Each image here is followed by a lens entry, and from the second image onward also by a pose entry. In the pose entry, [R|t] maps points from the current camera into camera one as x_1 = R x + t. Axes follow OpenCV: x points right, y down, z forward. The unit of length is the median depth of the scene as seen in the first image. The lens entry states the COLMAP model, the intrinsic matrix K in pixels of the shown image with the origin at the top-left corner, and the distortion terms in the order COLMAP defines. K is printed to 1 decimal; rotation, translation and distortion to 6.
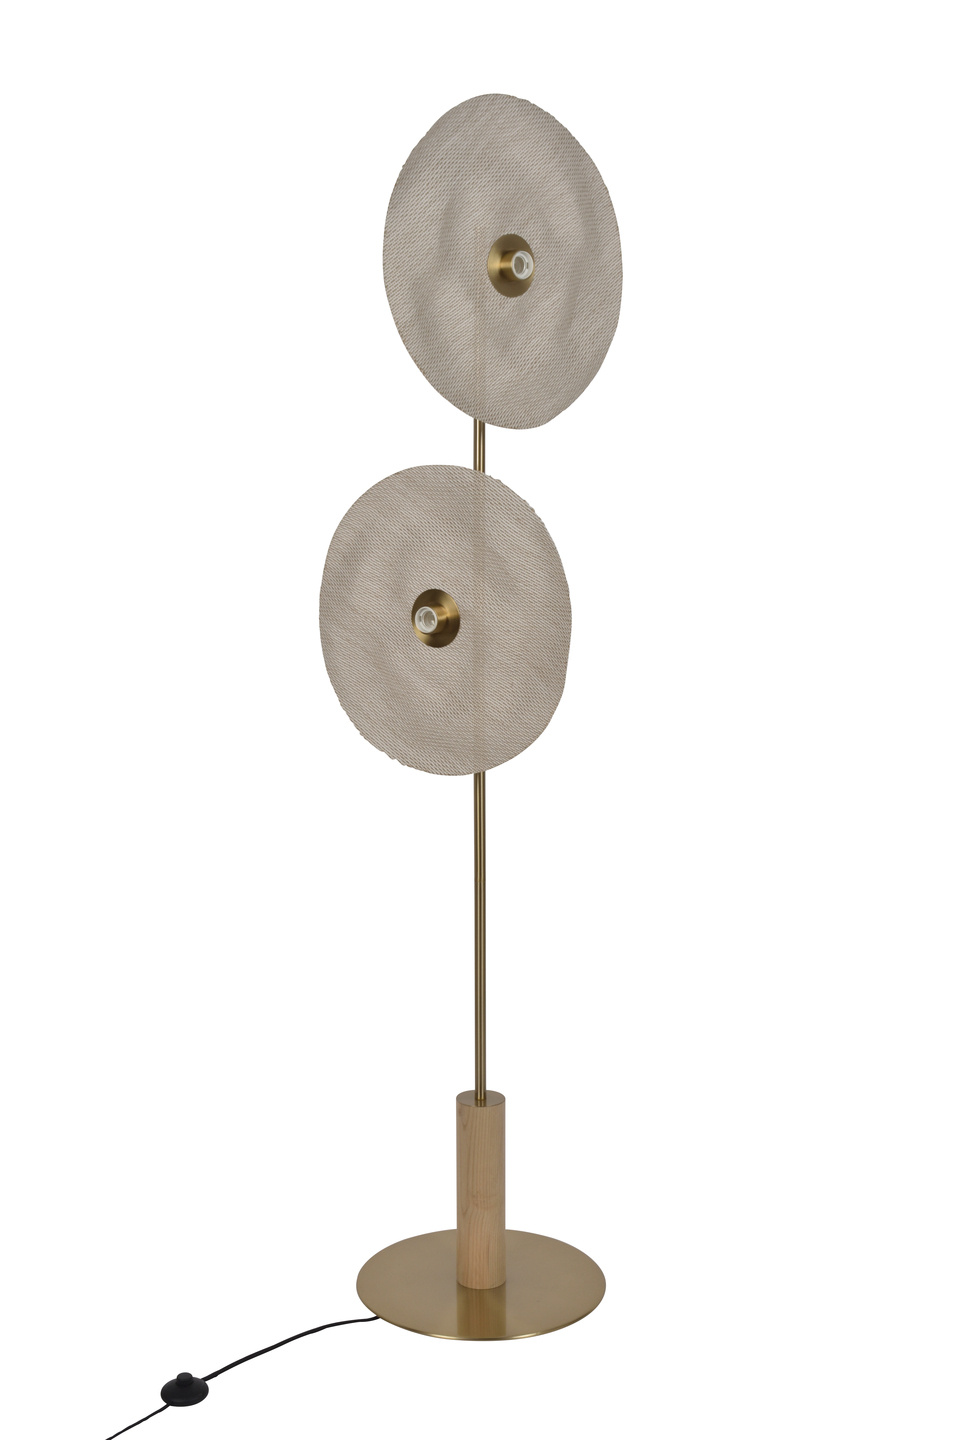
lens RADIAL K [[2123.6, 0, 478.2], [0, 2123.6, 797.8], [0, 0, 1]] dist [0.140700, -0.032182]
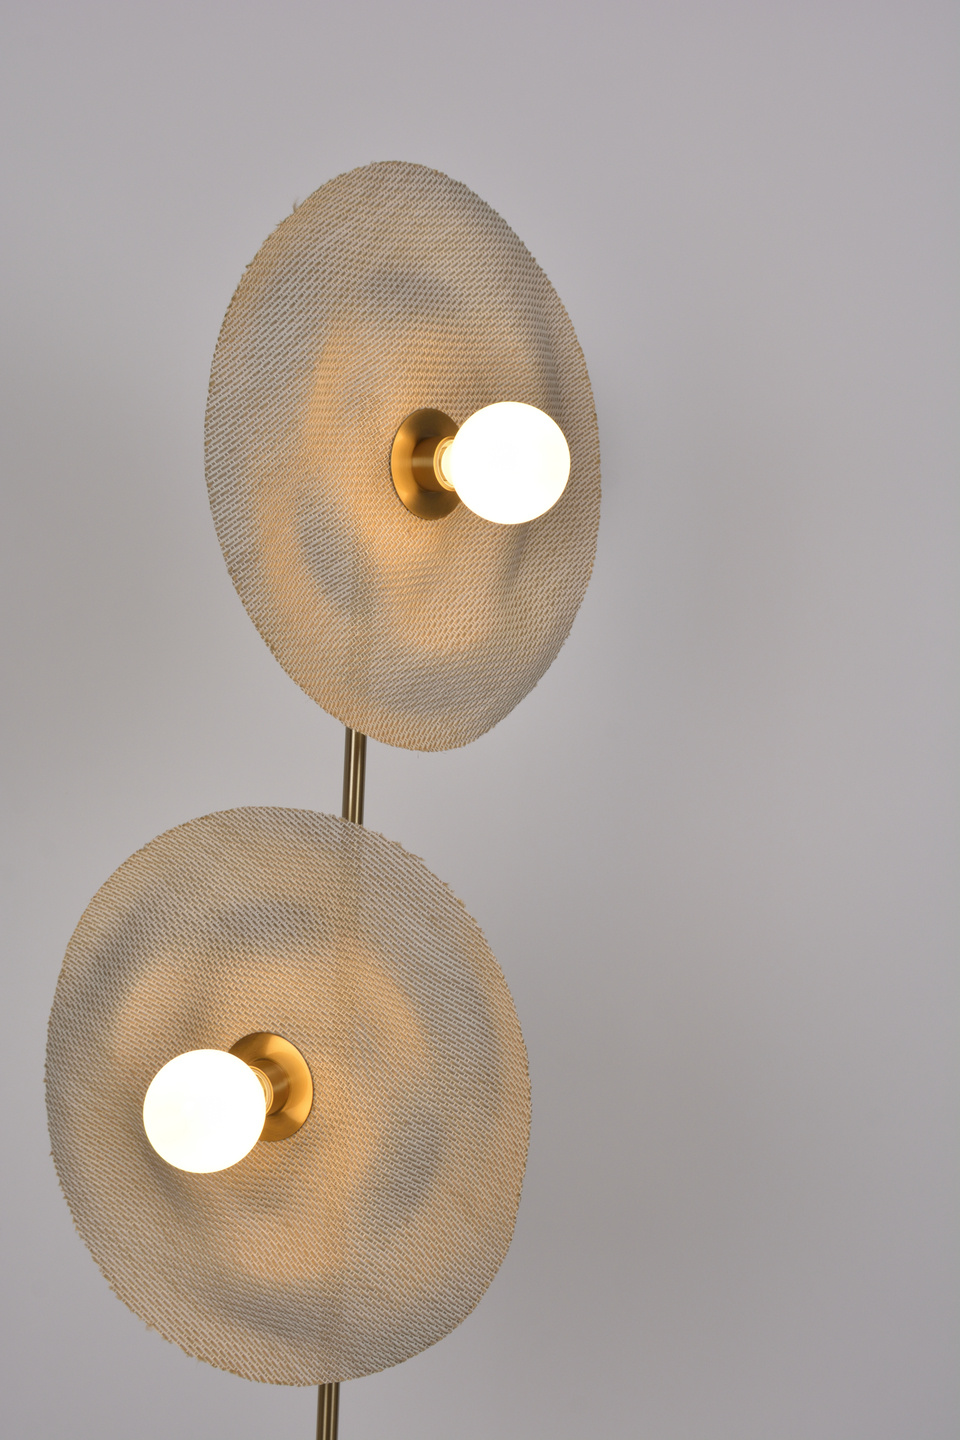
lens RADIAL K [[2123.6, 0, 478.2], [0, 2123.6, 797.8], [0, 0, 1]] dist [0.140700, -0.032182]
pose [[0.991270, 0.038513, 0.126098, -0.036958], [-0.024790, 0.993771, -0.108646, -0.097758], [-0.129497, 0.104571, 0.986050, 0.440362]]
